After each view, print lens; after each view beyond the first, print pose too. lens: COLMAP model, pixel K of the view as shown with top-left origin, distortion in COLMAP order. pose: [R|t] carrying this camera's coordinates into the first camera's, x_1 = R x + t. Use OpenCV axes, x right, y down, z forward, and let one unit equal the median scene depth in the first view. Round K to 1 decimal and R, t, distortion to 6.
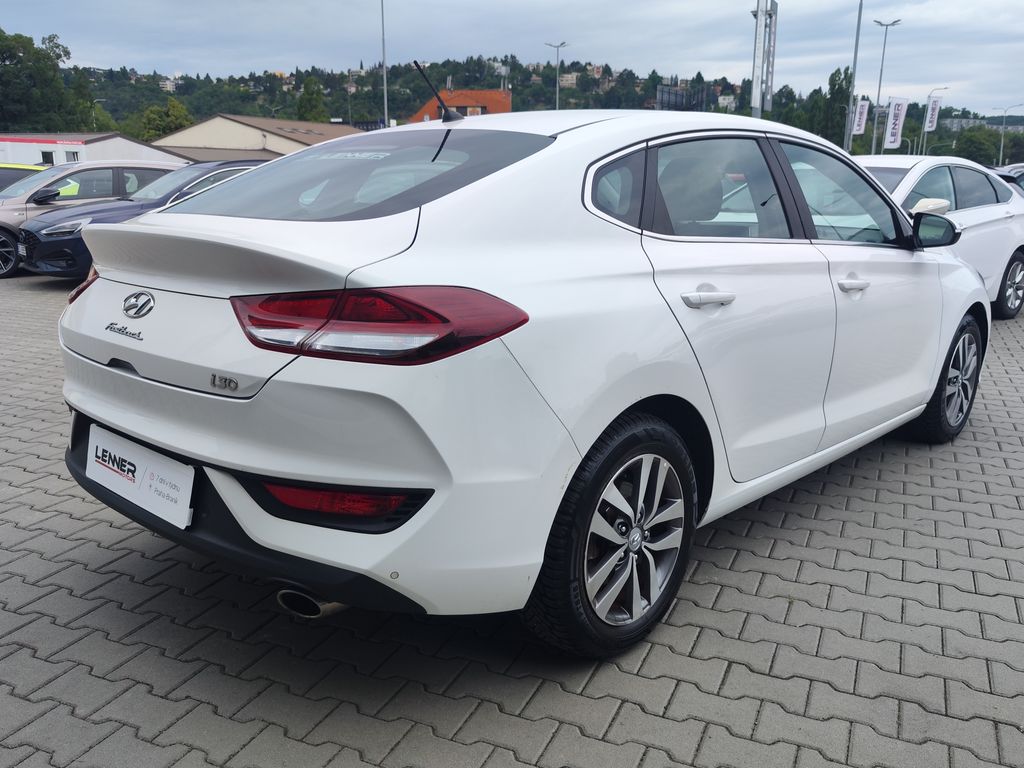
lens RADIAL K [[862.2, 0, 512.0], [0, 862.2, 384.0], [0, 0, 1]] dist [0.034024, -0.004763]
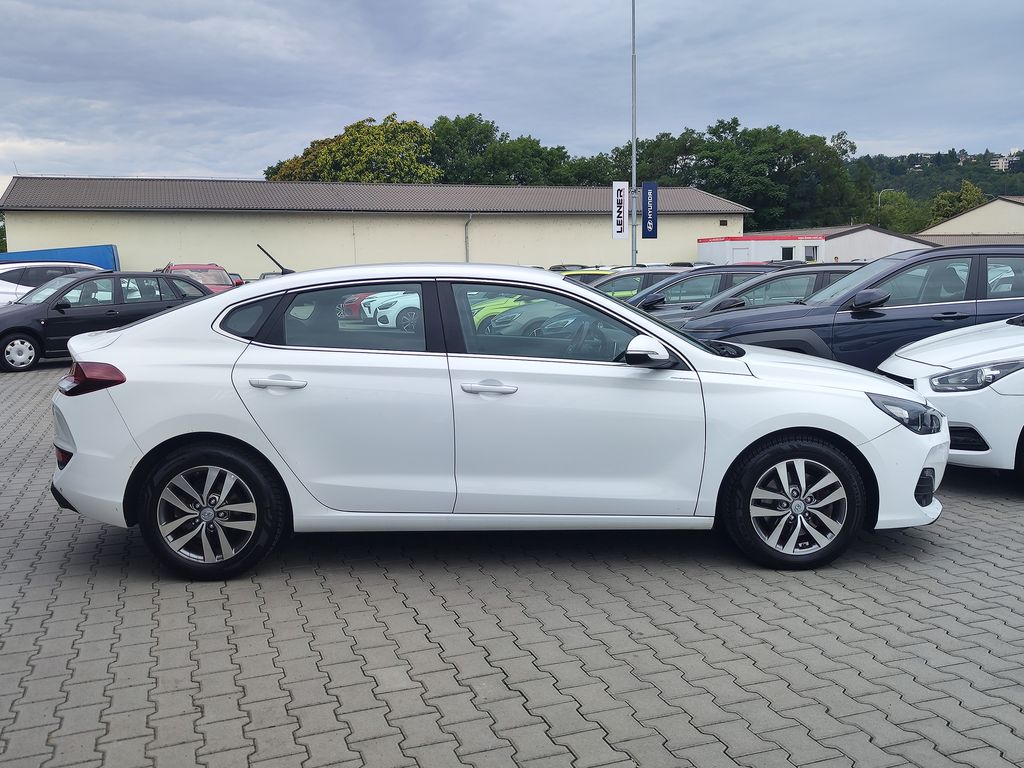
lens RADIAL K [[931.3, 0, 512.0], [0, 931.3, 384.0], [0, 0, 1]] dist [0.032681, -0.016461]
pose [[0.718984, 0.070128, -0.691479, 1.850908], [-0.146494, 0.987837, -0.052137, -0.073407], [0.679412, 0.138783, 0.720513, 0.013085]]
